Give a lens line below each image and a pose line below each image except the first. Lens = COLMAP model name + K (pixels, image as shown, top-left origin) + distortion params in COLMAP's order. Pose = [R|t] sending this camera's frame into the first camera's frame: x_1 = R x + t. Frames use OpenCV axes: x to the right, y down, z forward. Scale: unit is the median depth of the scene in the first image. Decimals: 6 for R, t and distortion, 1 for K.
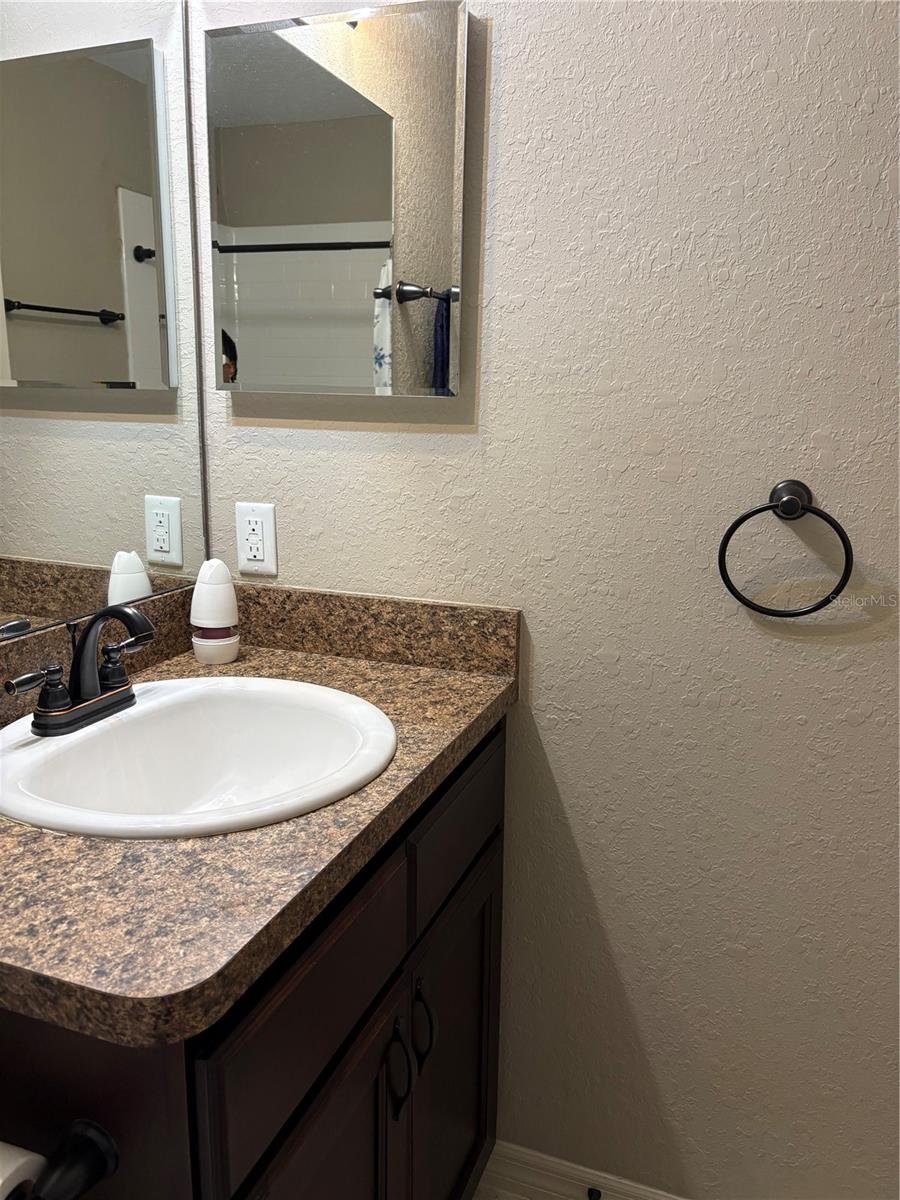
lens RADIAL K [[915.6, 0, 441.9], [0, 915.6, 606.4], [0, 0, 1]] dist [0.042084, -0.046484]
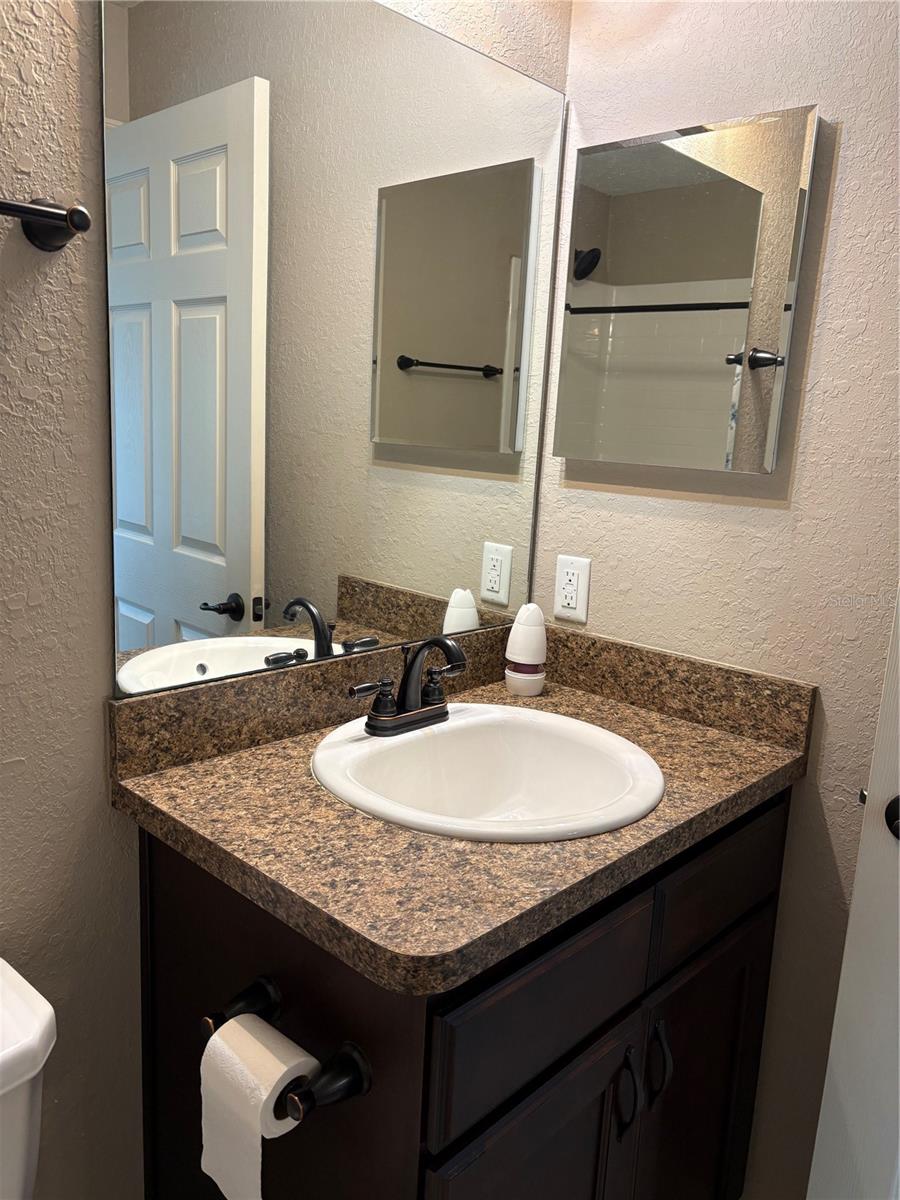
lens RADIAL K [[915.6, 0, 449.0], [0, 915.6, 602.5], [0, 0, 1]] dist [0.042084, -0.046484]
pose [[0.923986, 0.105341, -0.367632, 0.080779], [-0.120511, 0.992540, -0.018484, -0.021889], [0.362942, 0.061382, 0.929788, -0.096899]]
